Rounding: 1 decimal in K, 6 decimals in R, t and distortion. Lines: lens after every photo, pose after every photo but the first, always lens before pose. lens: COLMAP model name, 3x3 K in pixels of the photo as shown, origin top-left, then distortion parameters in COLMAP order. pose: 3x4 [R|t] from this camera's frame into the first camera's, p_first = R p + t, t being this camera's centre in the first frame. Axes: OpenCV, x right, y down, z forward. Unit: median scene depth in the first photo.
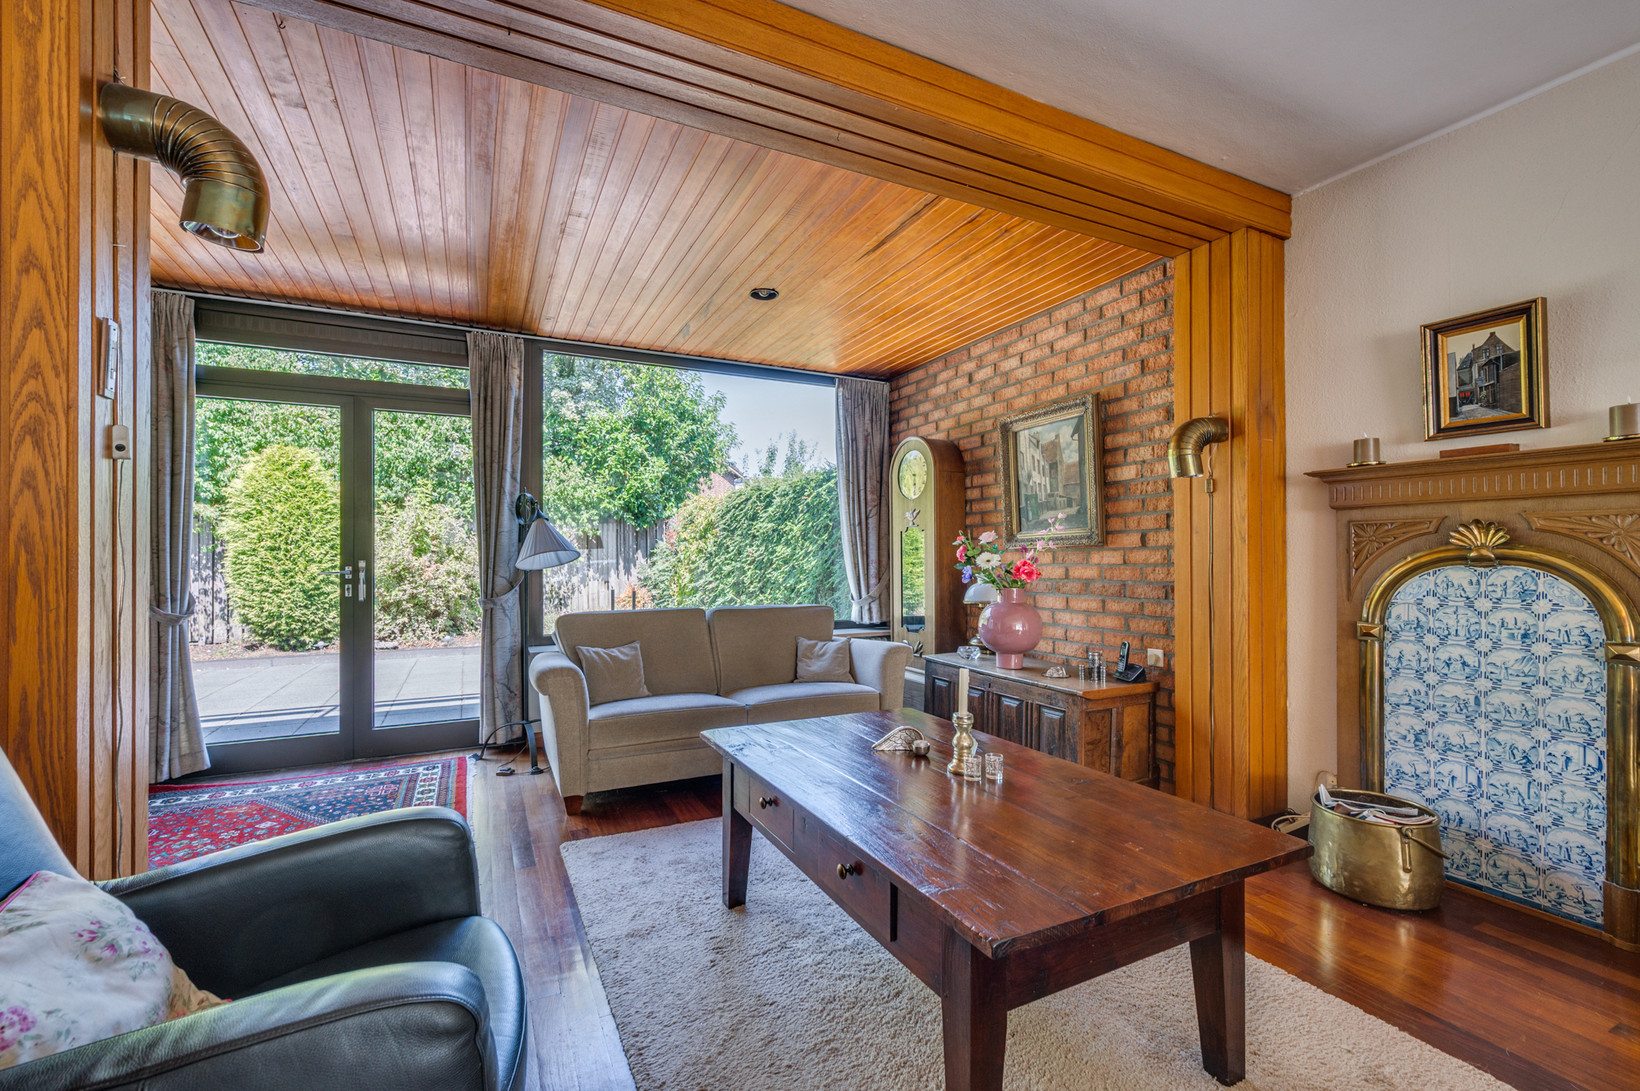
lens RADIAL K [[677.1, 0, 816.8], [0, 677.1, 556.6], [0, 0, 1]] dist [0.001141, -0.000035]
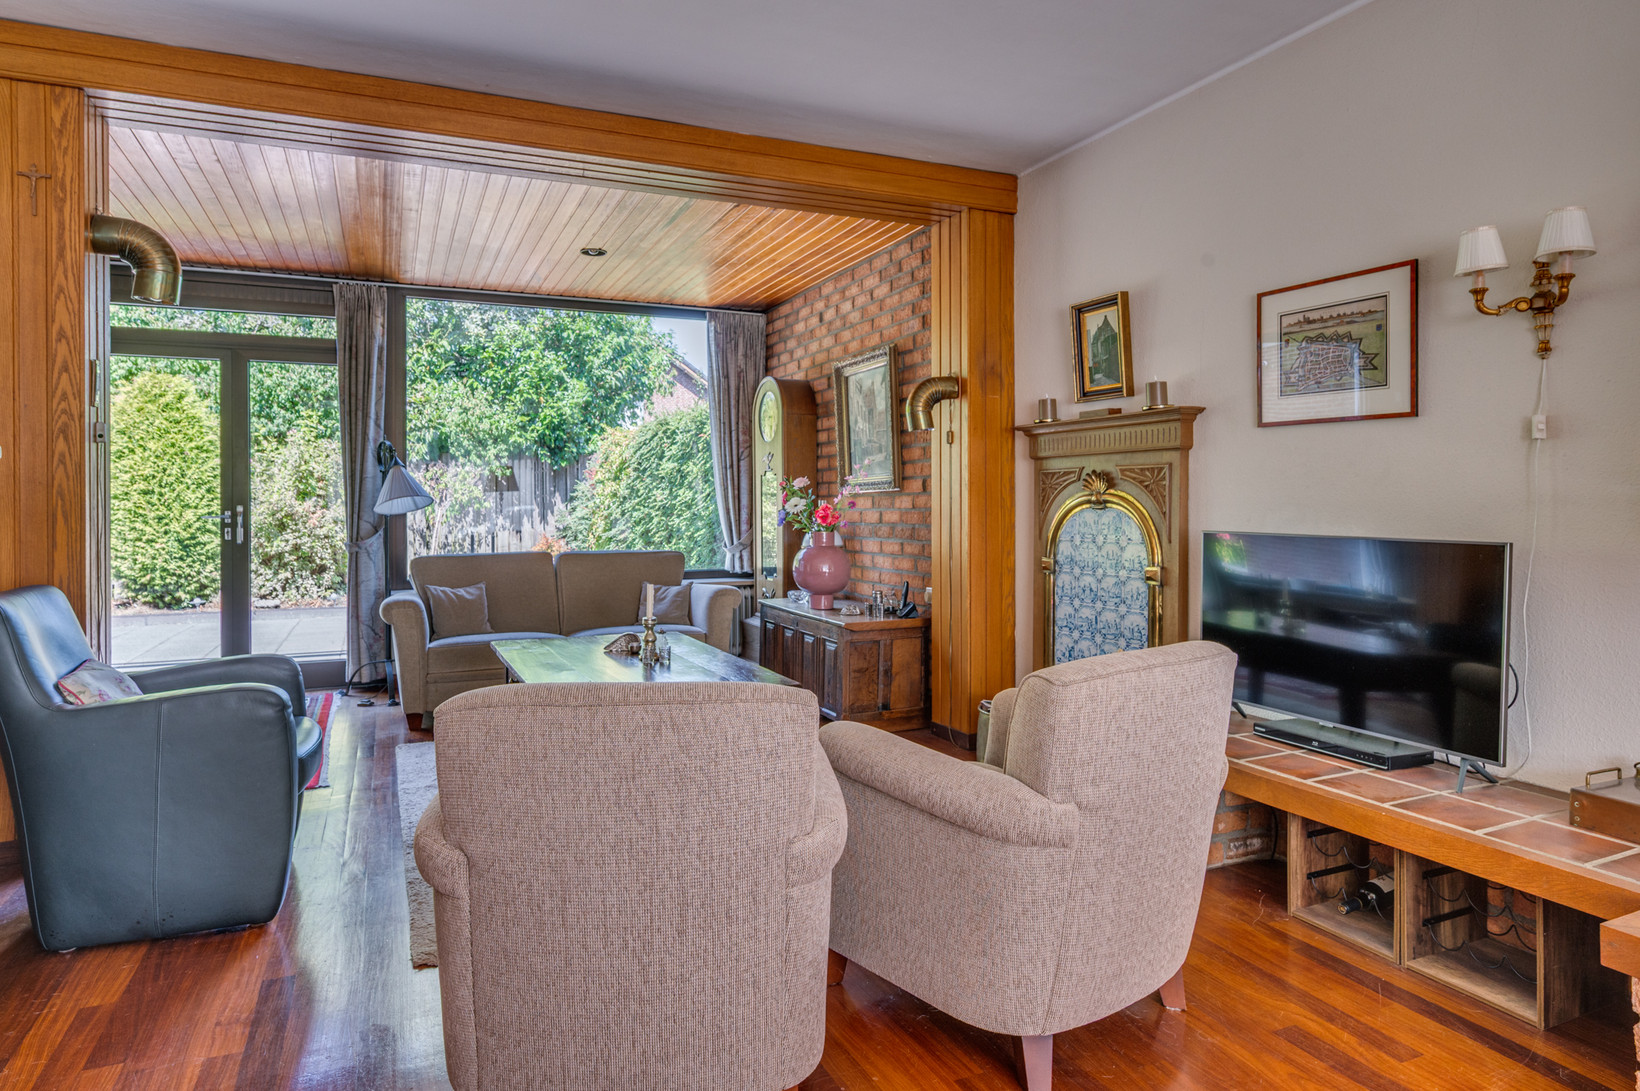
lens RADIAL K [[1011.0, 0, 755.8], [0, 1011.0, 509.5], [0, 0, 1]] dist [-0.004423, 0.005162]
pose [[0.992760, -0.000082, -0.120116, 0.326114], [0.001146, 0.999961, 0.008790, -0.000661], [0.120111, -0.008864, 0.992721, -0.480453]]
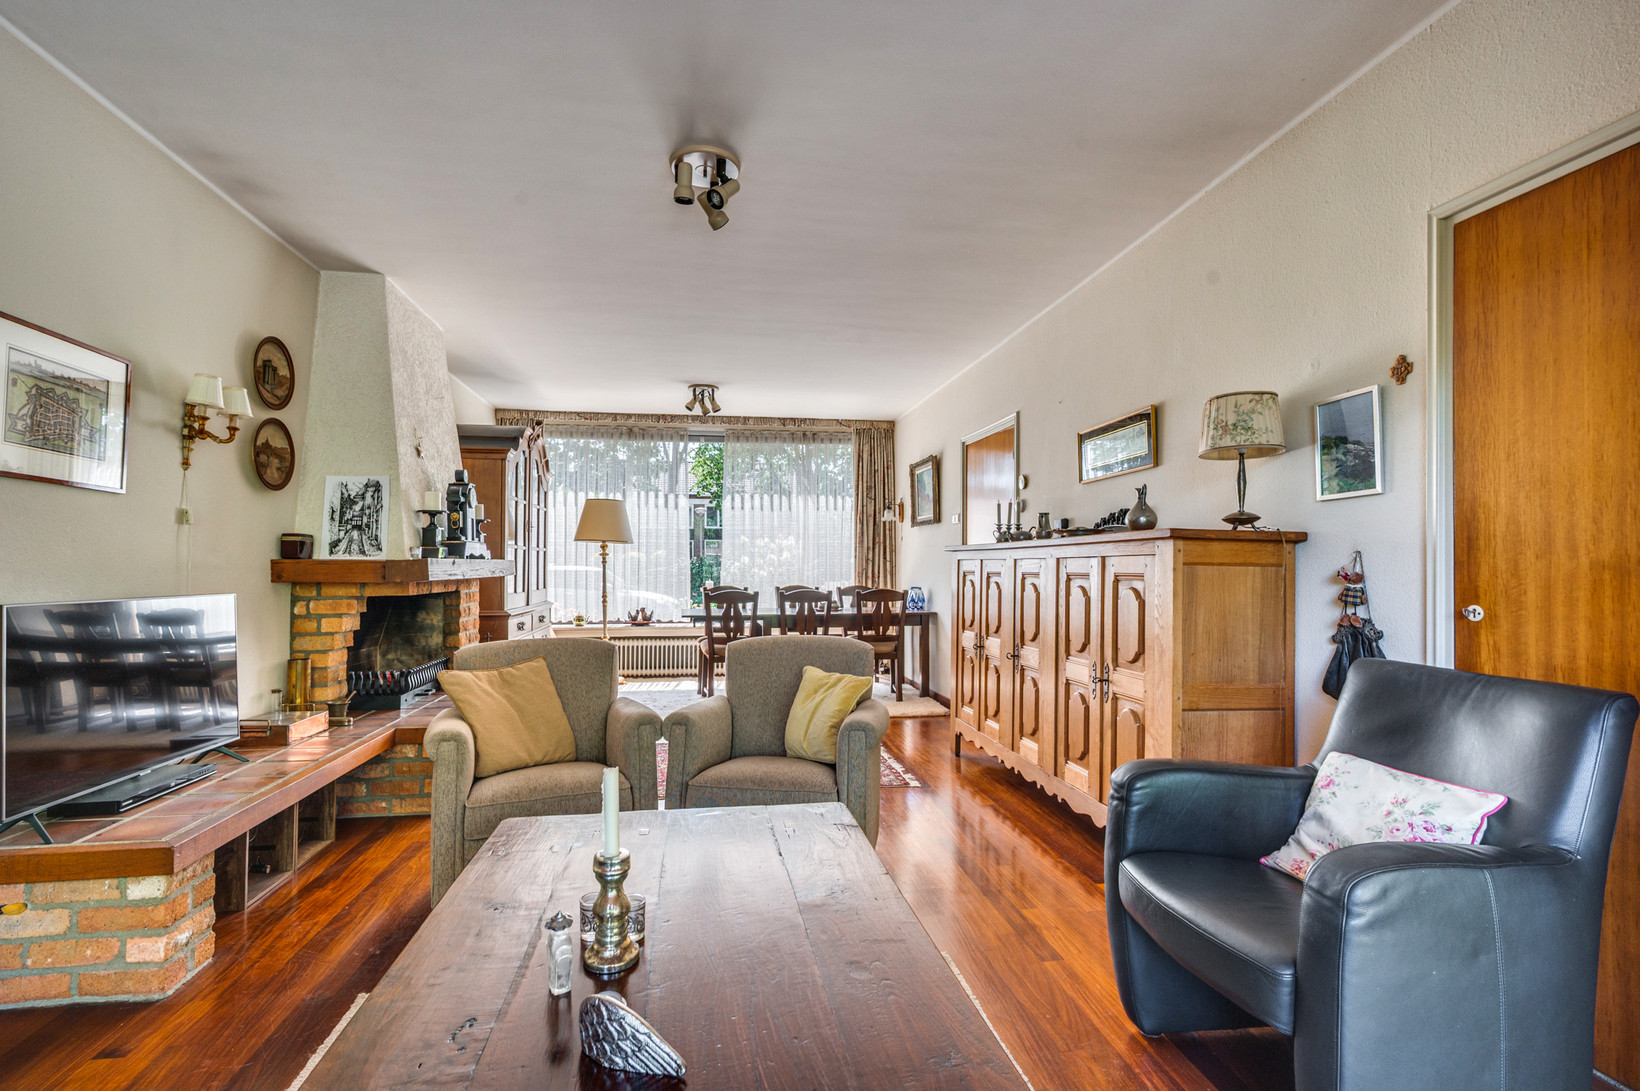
lens RADIAL K [[755.8, 0, 815.2], [0, 755.8, 550.9], [0, 0, 1]] dist [0.000303, -0.000230]
pose [[-0.952524, 0.001630, 0.304459, -0.034058], [-0.005667, 0.999718, -0.023082, -0.000264], [-0.304411, -0.023711, -0.952246, 0.697334]]
